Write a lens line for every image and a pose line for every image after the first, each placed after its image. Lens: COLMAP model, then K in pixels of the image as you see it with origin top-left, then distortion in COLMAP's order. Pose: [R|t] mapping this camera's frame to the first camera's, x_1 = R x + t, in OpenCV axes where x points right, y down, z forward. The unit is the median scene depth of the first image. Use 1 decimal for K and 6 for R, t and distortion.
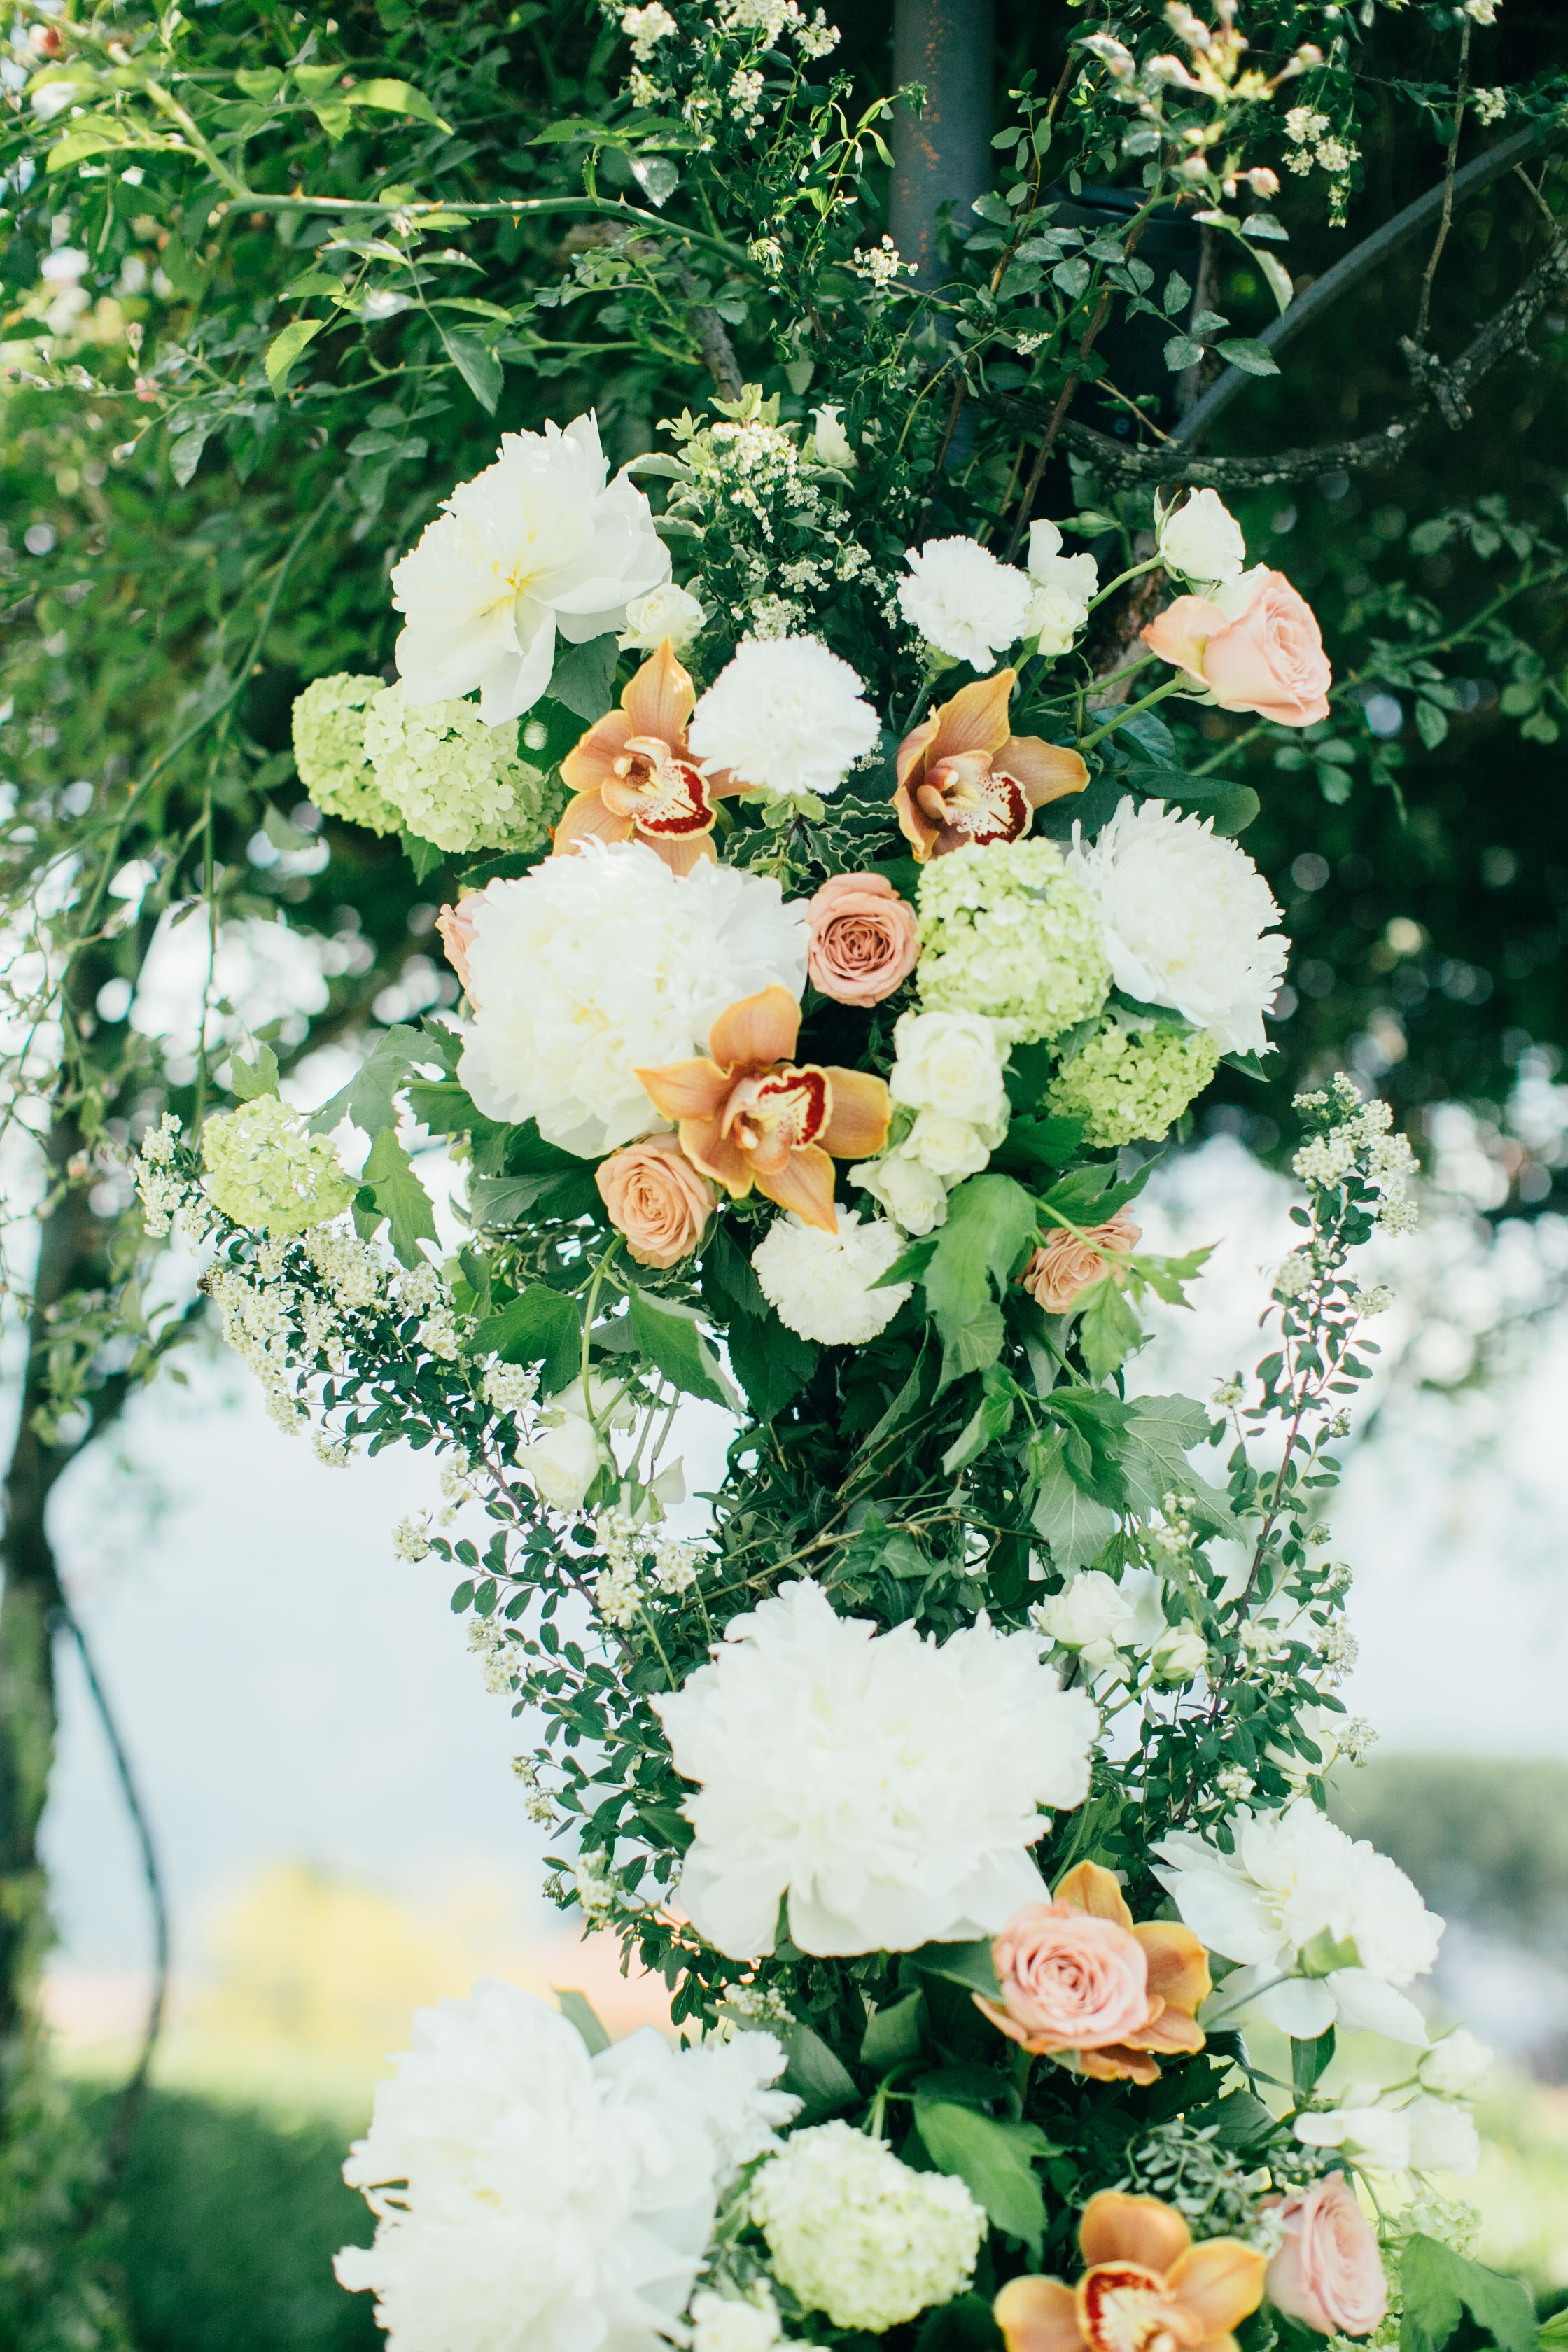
lens RADIAL K [[3445.5, 0, 784.0], [0, 3445.5, 1176.0], [0, 0, 1]] dist [-0.210364, 0.427002]
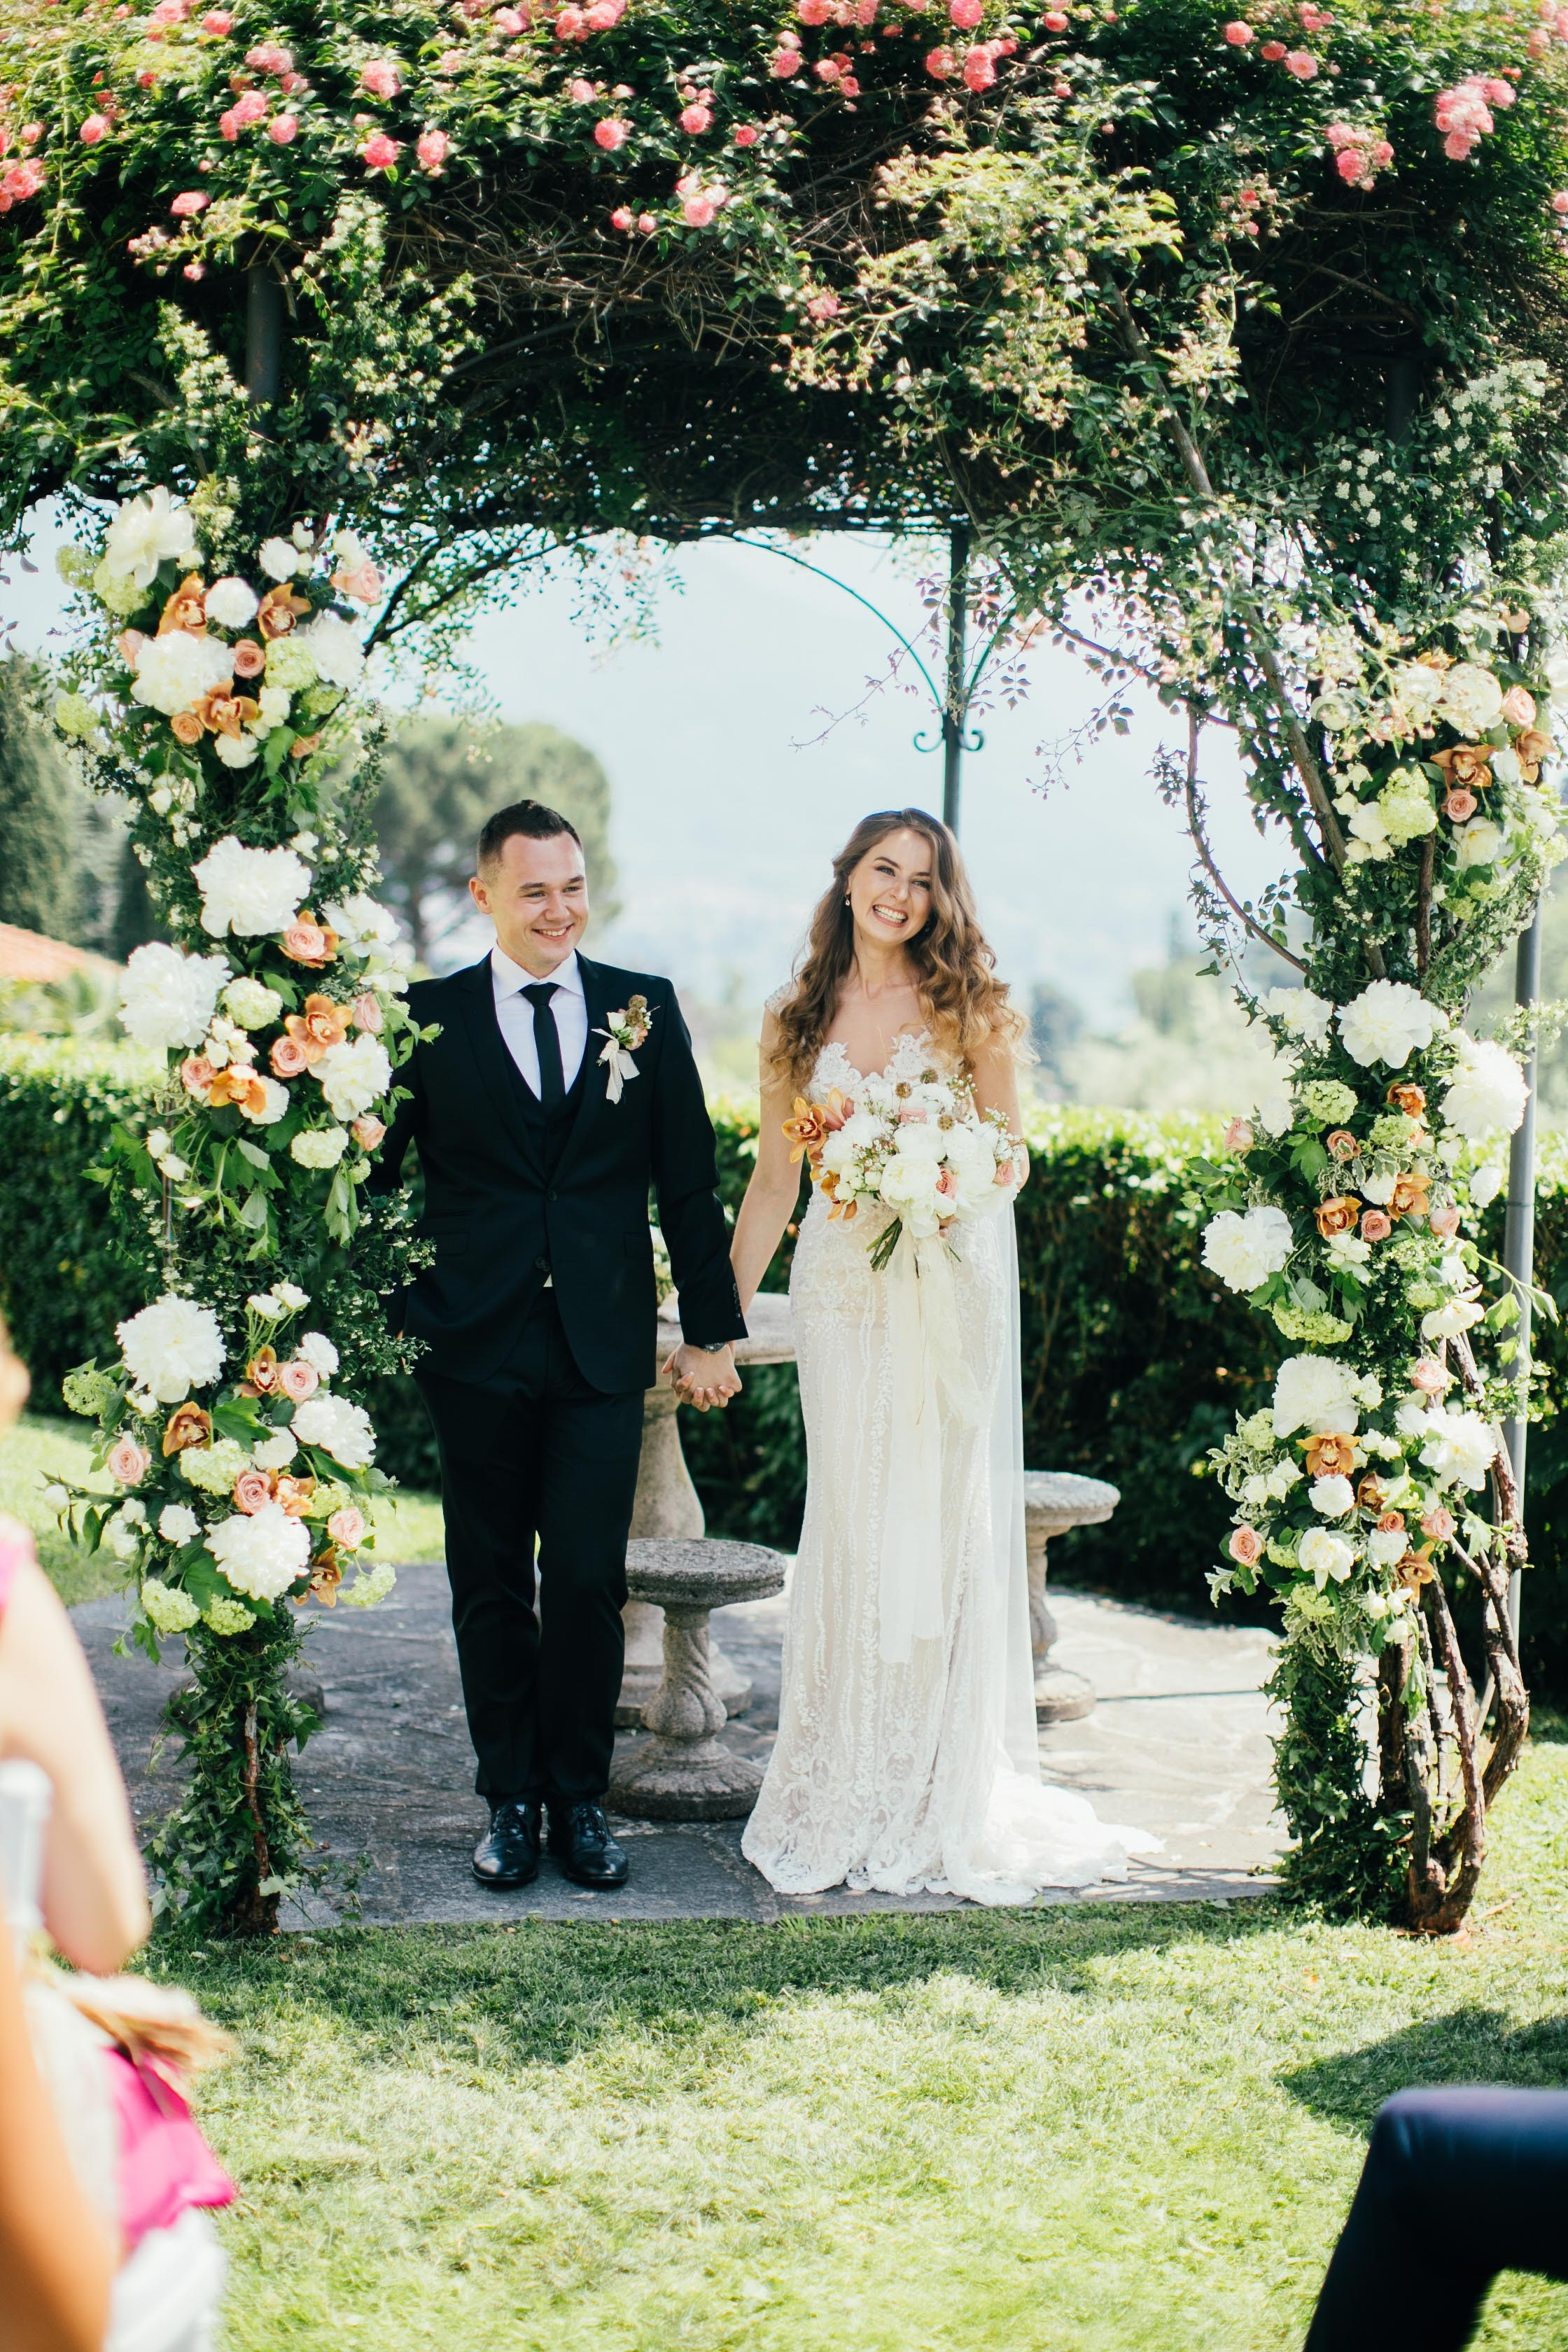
lens RADIAL K [[3445.5, 0, 784.0], [0, 3445.5, 1176.0], [0, 0, 1]] dist [-0.210364, 0.427002]
pose [[0.958855, -0.019497, 0.283227, -0.464638], [-0.065810, 0.955199, 0.288553, -0.621864], [-0.276164, -0.295320, 0.914614, -2.593817]]
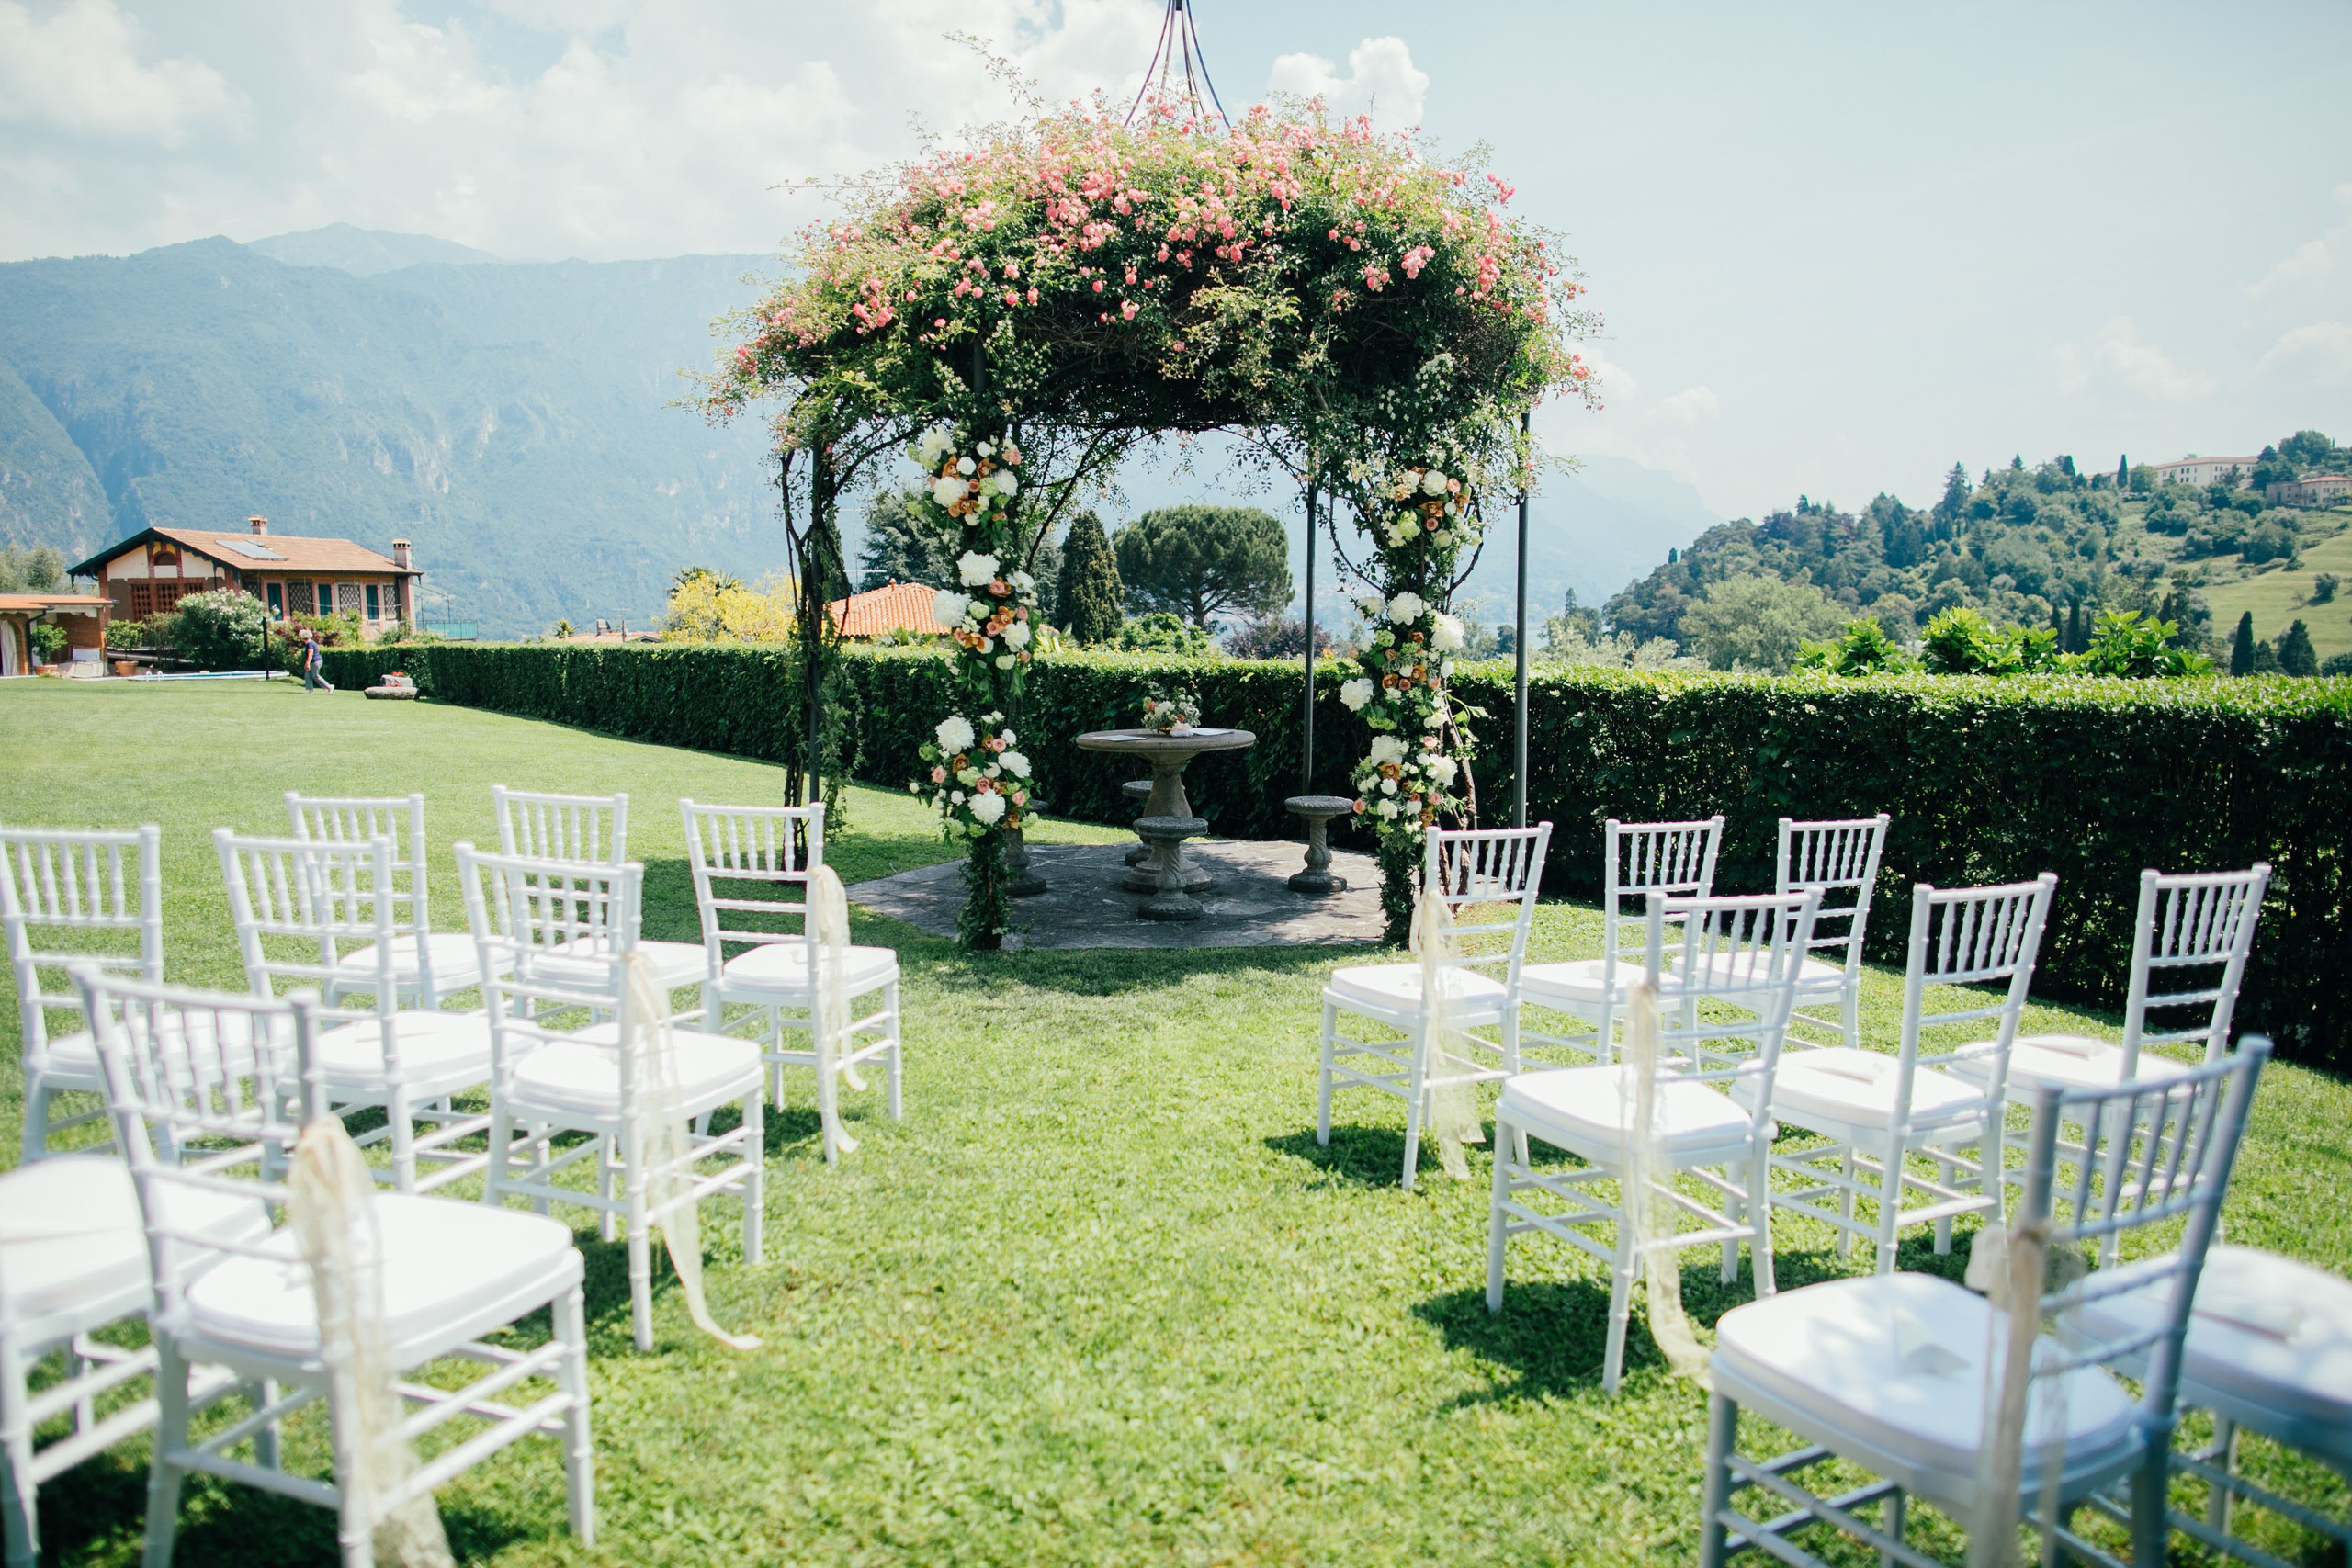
lens RADIAL K [[1609.6, 0, 1176.0], [0, 1609.6, 784.0], [0, 0, 1]] dist [-0.064530, 0.000242]
pose [[0.986892, -0.043806, 0.155324, -0.162493], [-0.010065, 0.943875, 0.330150, -0.800438], [-0.161069, -0.327386, 0.931061, -3.741886]]
